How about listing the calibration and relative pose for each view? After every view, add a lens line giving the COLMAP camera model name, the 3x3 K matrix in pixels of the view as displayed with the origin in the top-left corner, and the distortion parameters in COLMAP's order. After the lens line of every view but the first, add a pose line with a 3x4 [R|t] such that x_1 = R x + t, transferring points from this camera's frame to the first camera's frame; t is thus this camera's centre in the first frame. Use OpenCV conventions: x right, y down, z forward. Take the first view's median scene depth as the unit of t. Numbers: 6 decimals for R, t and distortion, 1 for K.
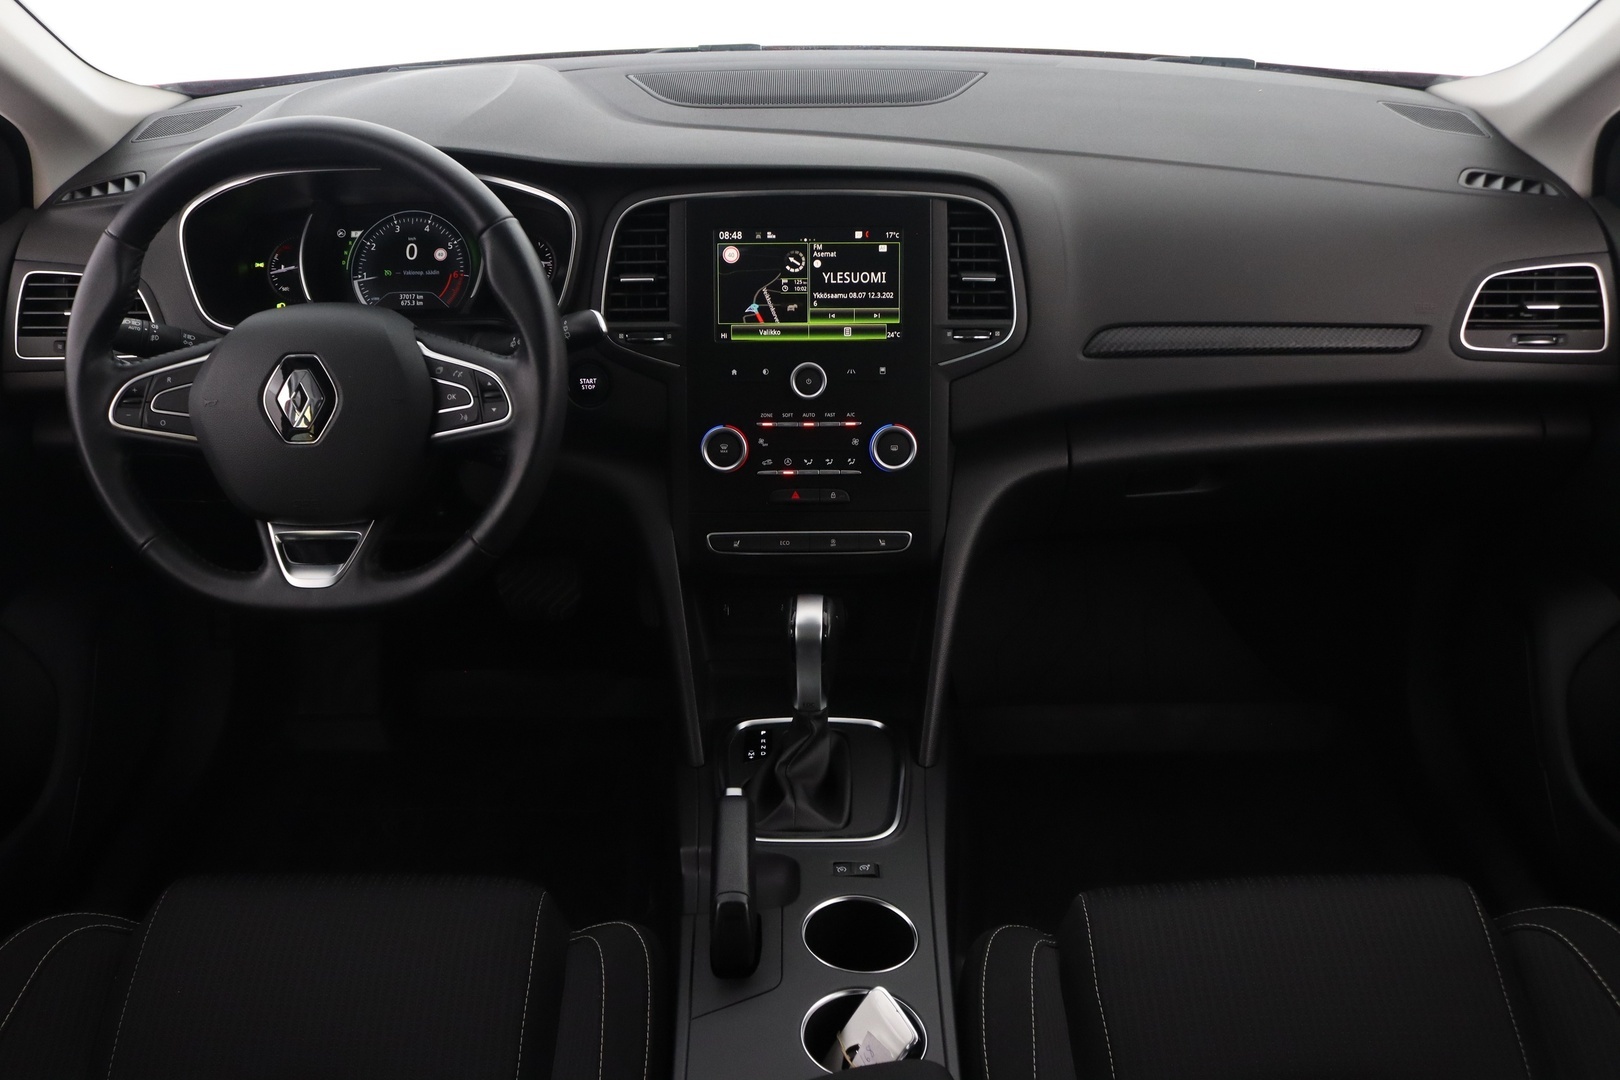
lens RADIAL K [[1452.0, 0, 810.0], [0, 1452.0, 540.0], [0, 0, 1]] dist [-0.142341, 0.135803]
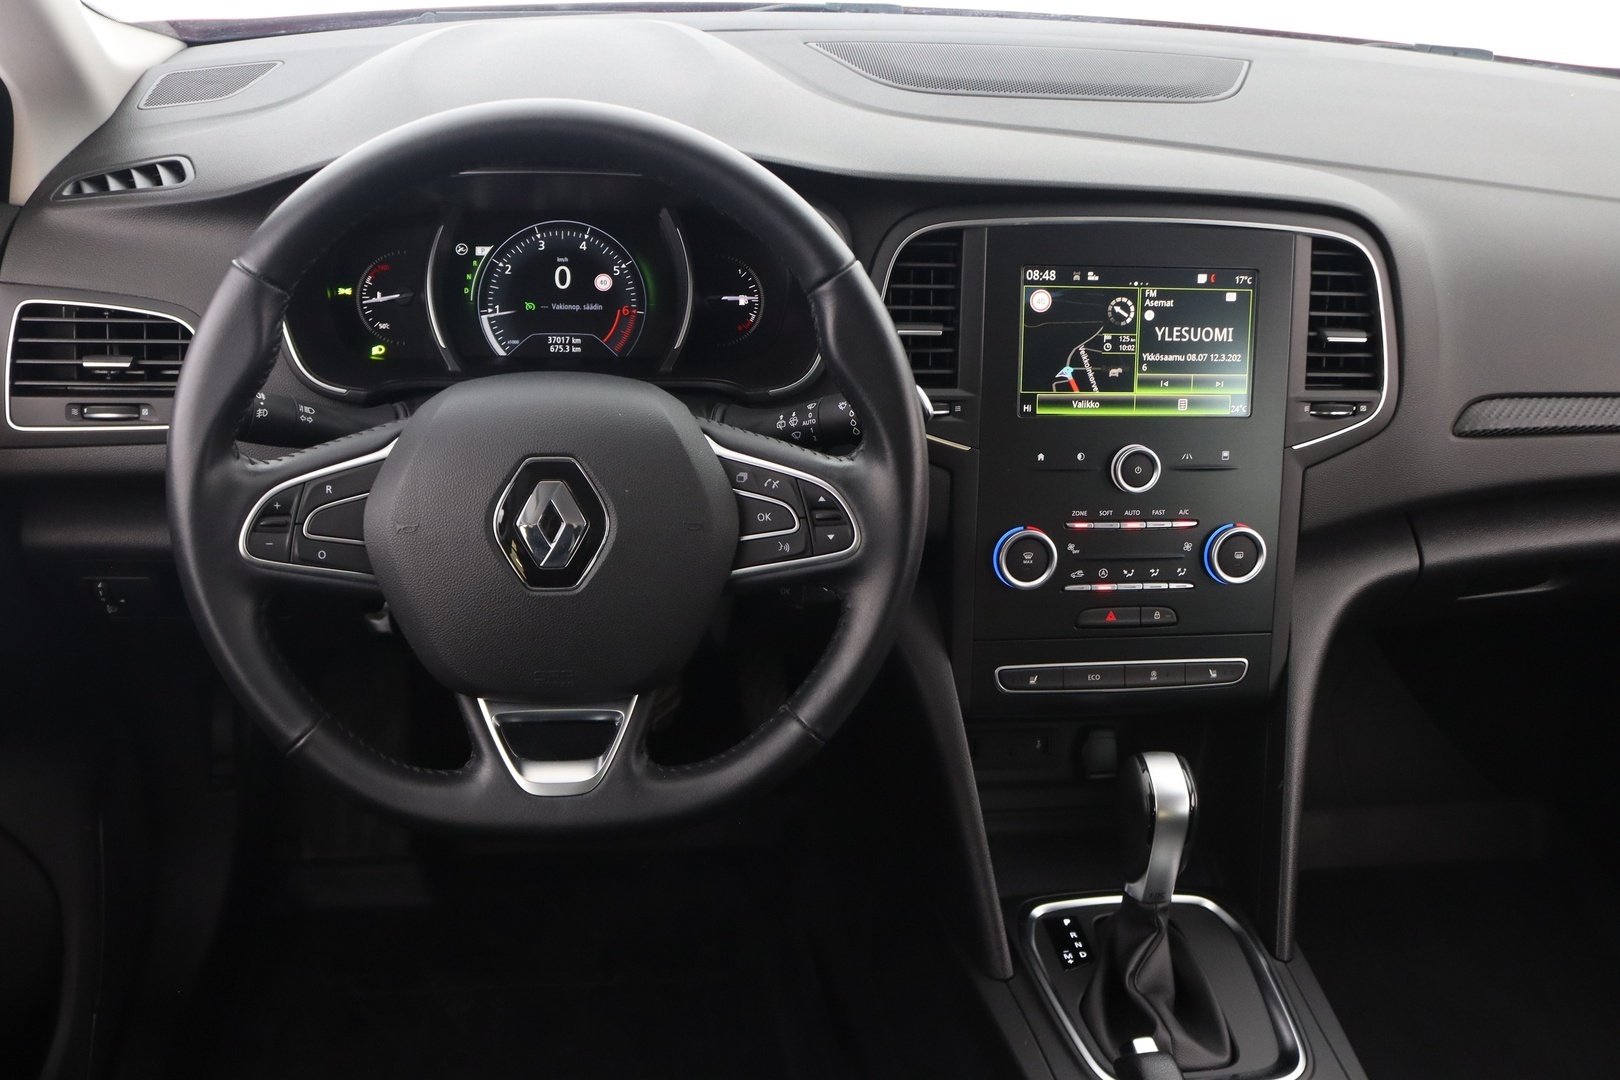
lens RADIAL K [[1532.6, 0, 806.8], [0, 1532.6, 553.7], [0, 0, 1]] dist [-0.076605, 0.012943]
pose [[0.989195, -0.009249, 0.146314, -0.290821], [0.005309, 0.999613, 0.027301, -0.087715], [-0.146510, -0.026229, 0.988861, 0.225909]]
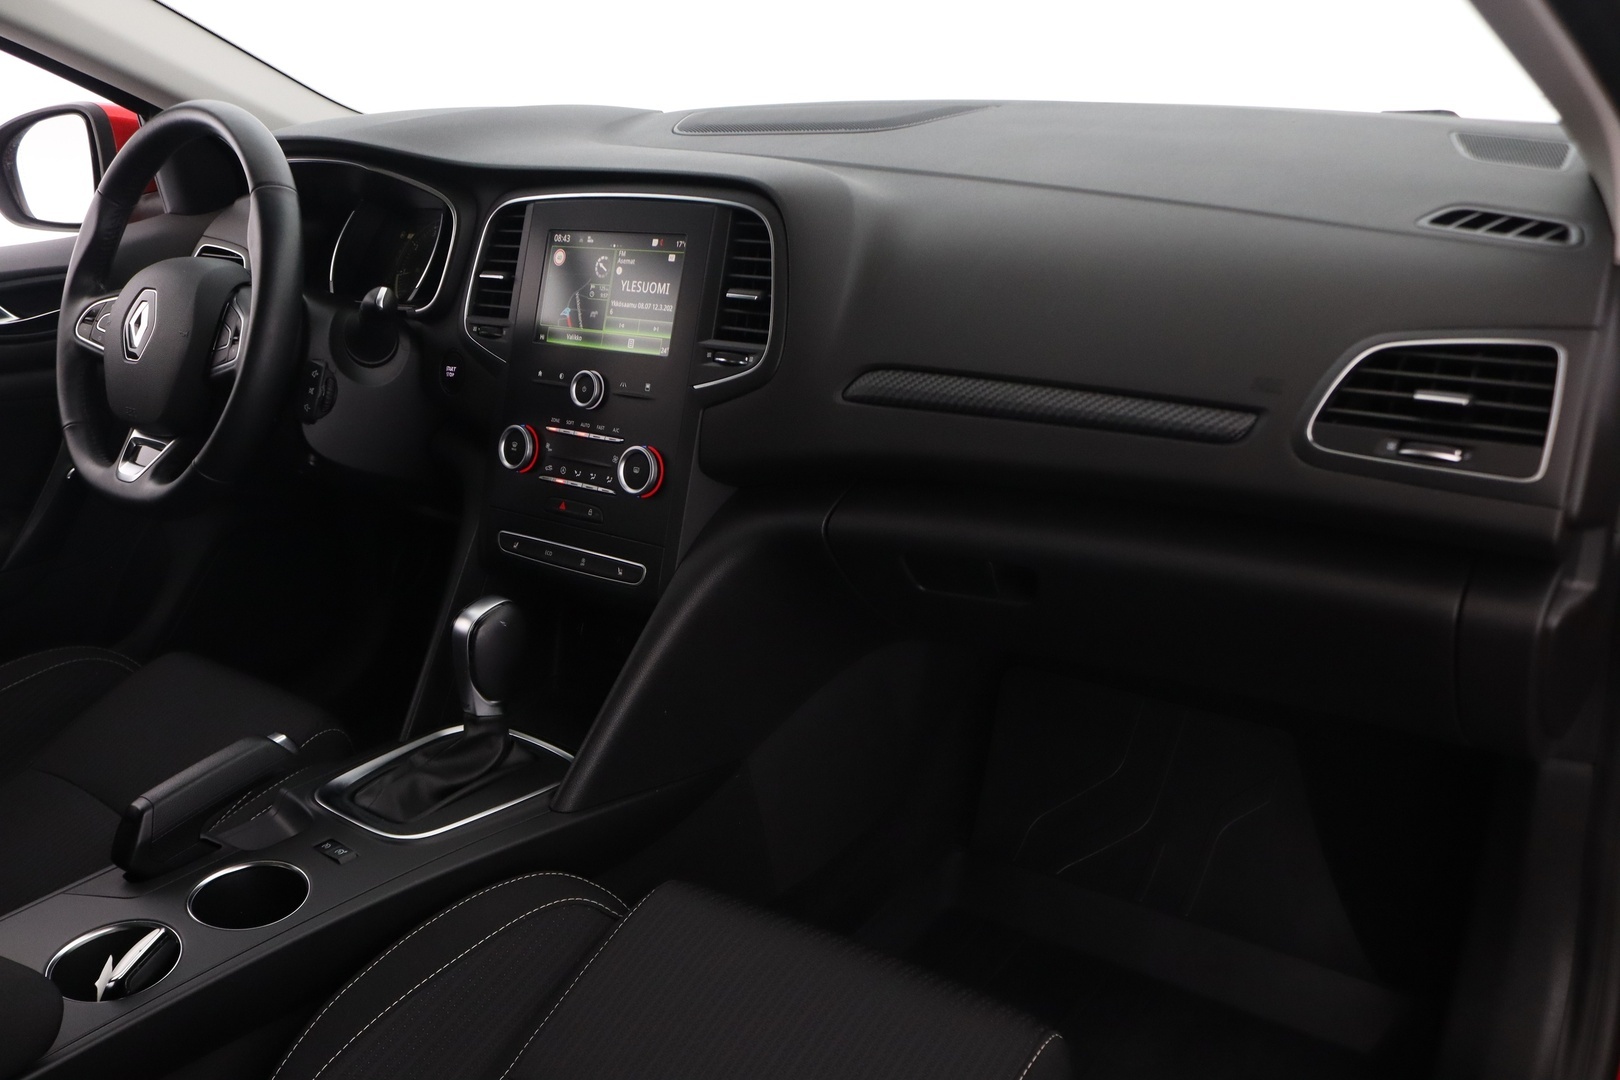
lens RADIAL K [[1344.3, 0, 835.2], [0, 1344.3, 539.7], [0, 0, 1]] dist [-0.100205, 0.002239]
pose [[0.805690, 0.171840, -0.566864, 0.648764], [-0.235260, 0.971109, -0.039994, -0.016143], [0.543615, 0.165583, 0.822840, 0.376028]]
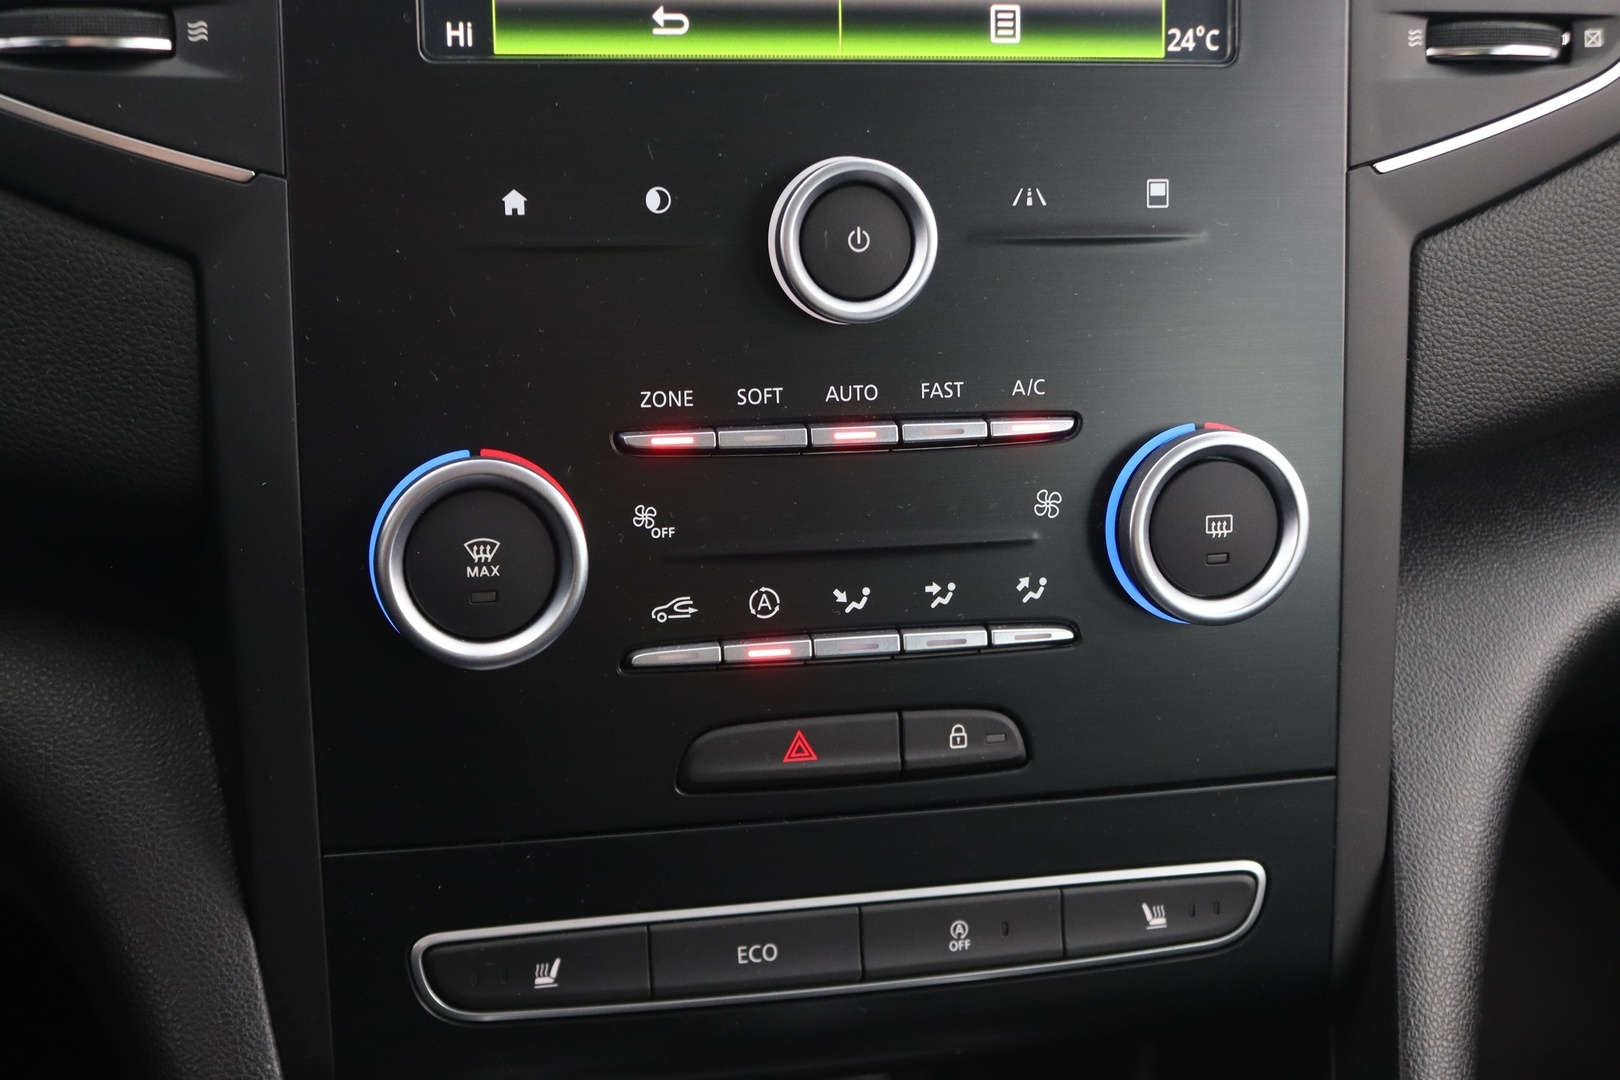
lens RADIAL K [[2046.5, 0, 810.3], [0, 2046.5, 575.4], [0, 0, 1]] dist [-0.039541, -0.035127]
pose [[0.975452, -0.043894, 0.215792, -0.077391], [0.044825, 0.998995, 0.000579, -0.058452], [-0.215601, 0.009108, 0.976439, 0.693094]]
